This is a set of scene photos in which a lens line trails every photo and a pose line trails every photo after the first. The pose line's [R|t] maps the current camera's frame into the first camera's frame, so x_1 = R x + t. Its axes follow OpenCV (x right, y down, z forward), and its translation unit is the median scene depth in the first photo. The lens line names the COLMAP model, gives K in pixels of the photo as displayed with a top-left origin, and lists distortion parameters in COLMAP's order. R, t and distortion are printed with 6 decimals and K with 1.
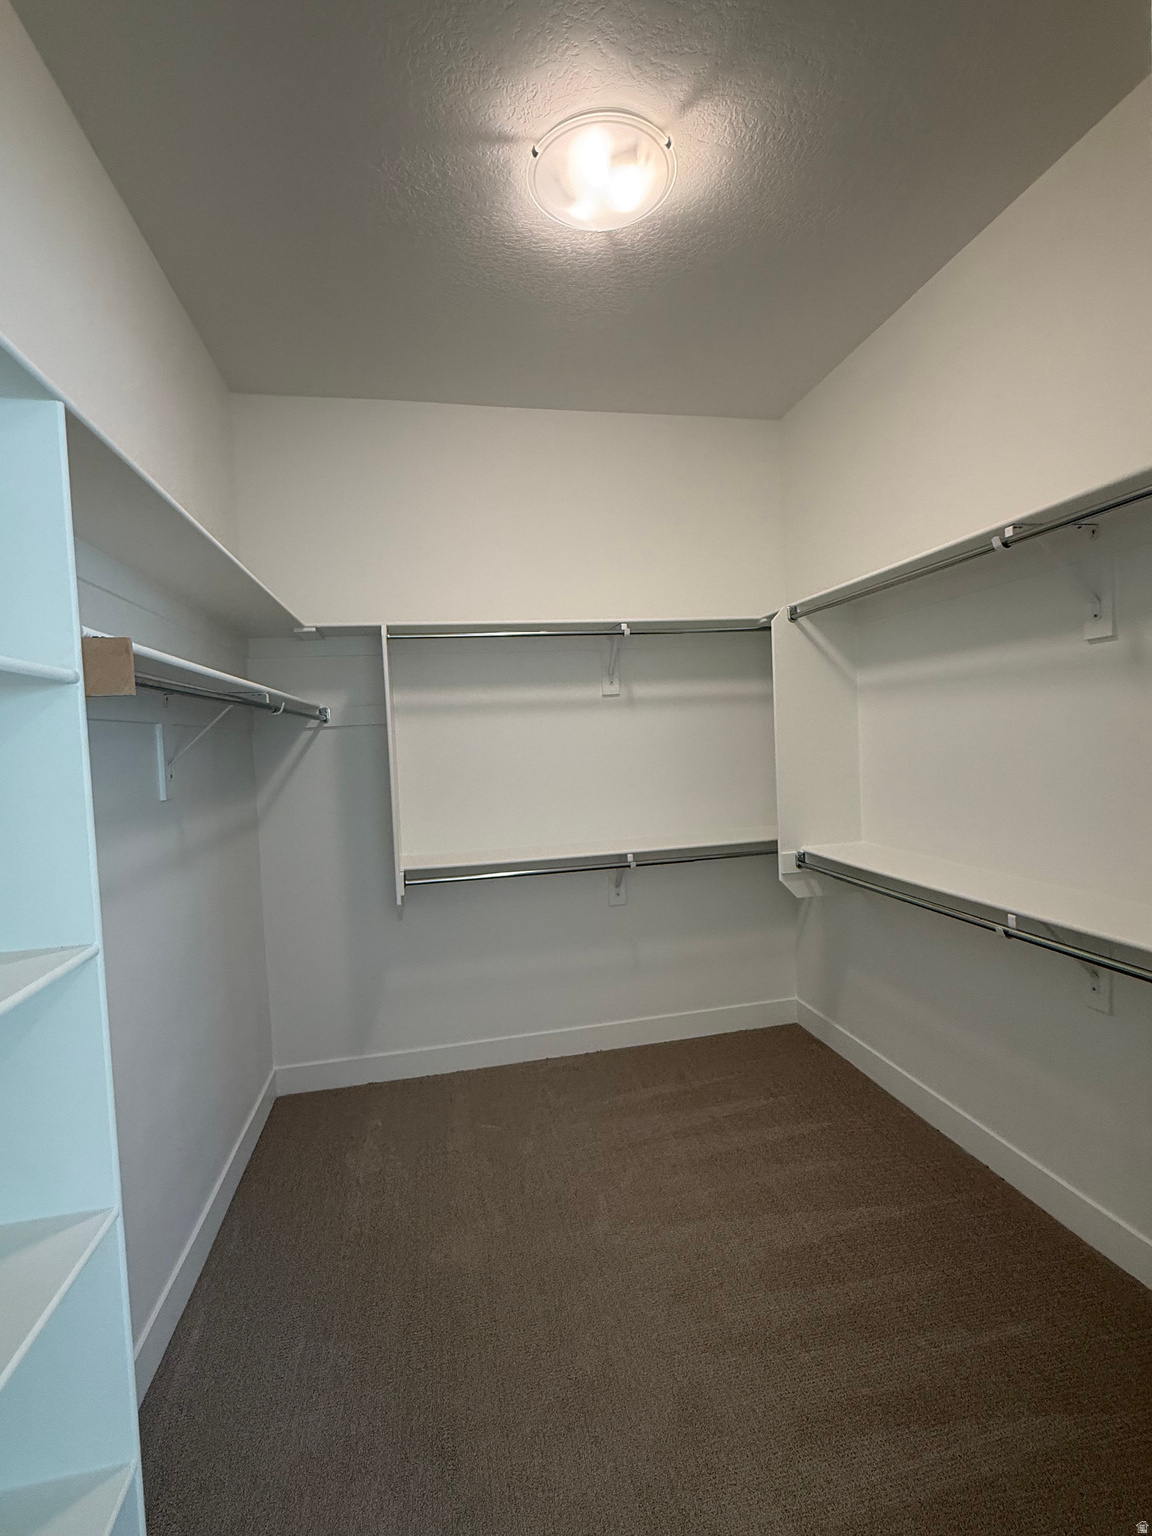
lens RADIAL K [[708.2, 0, 576.0], [0, 708.2, 768.0], [0, 0, 1]] dist [-0.002274, 0.000007]
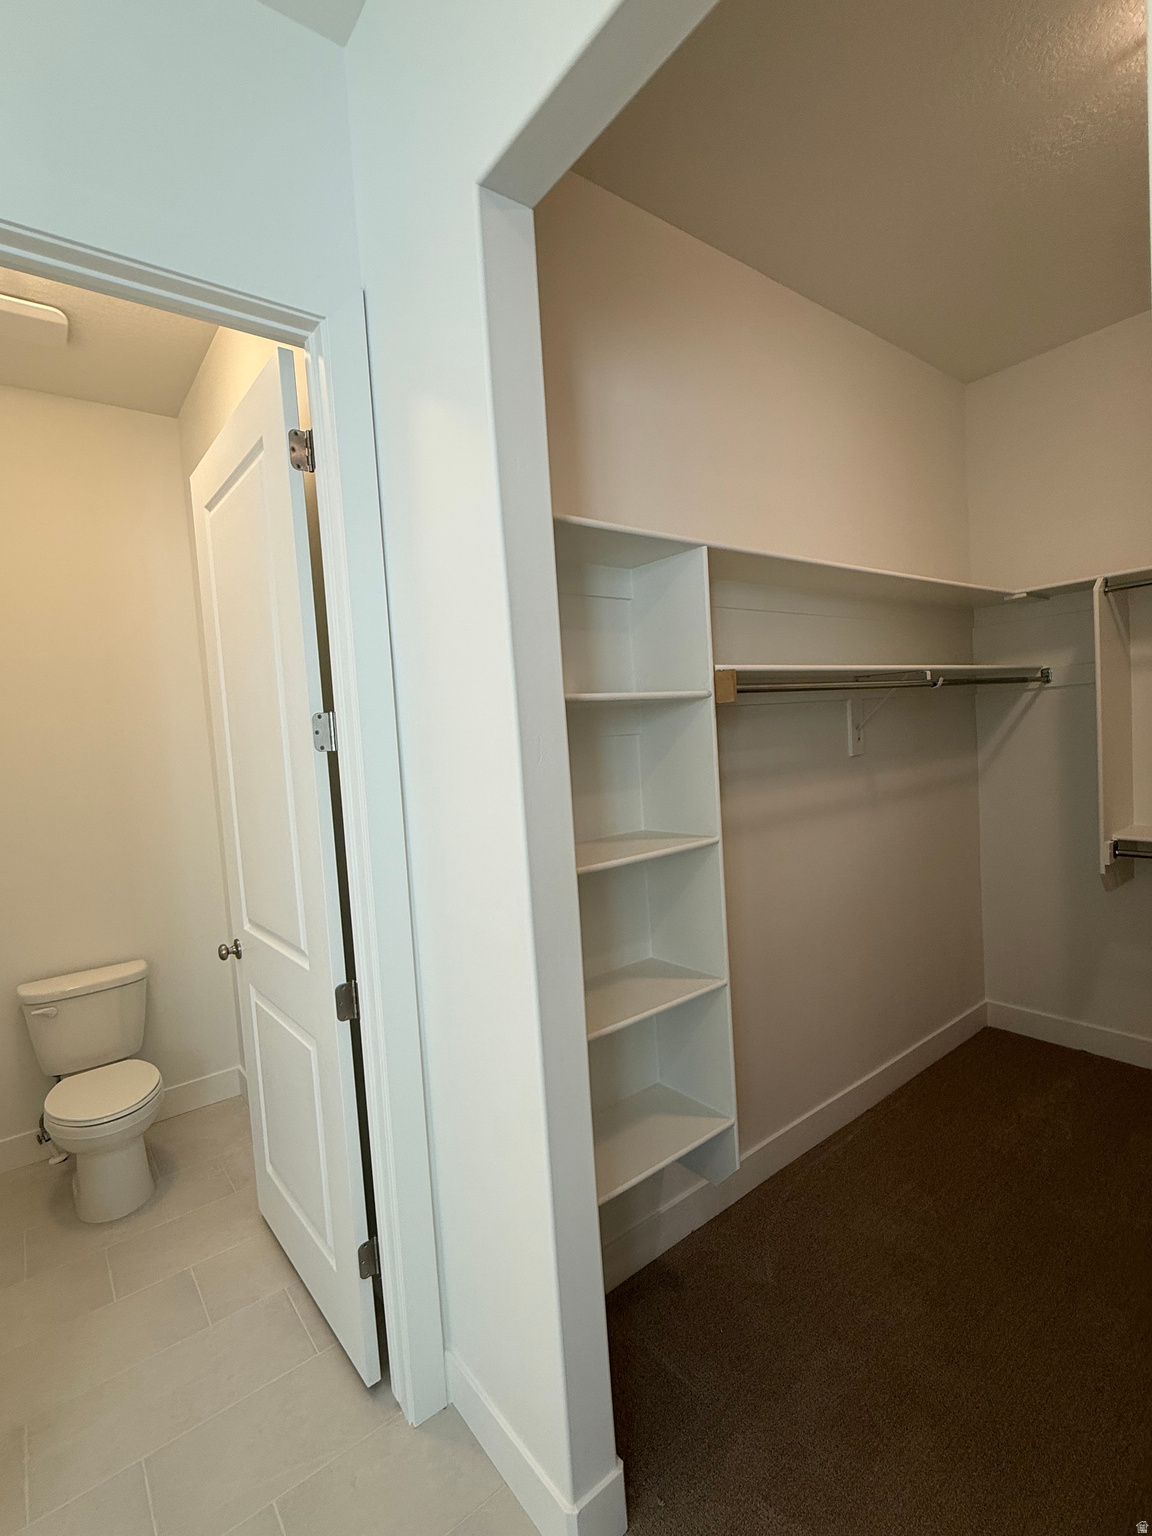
lens RADIAL K [[708.2, 0, 576.0], [0, 708.2, 768.0], [0, 0, 1]] dist [-0.002274, 0.000007]
pose [[0.442225, 0.062461, -0.894727, 0.265558], [0.007515, 0.997279, 0.073334, -0.023452], [0.896873, -0.039154, 0.440553, -0.047838]]
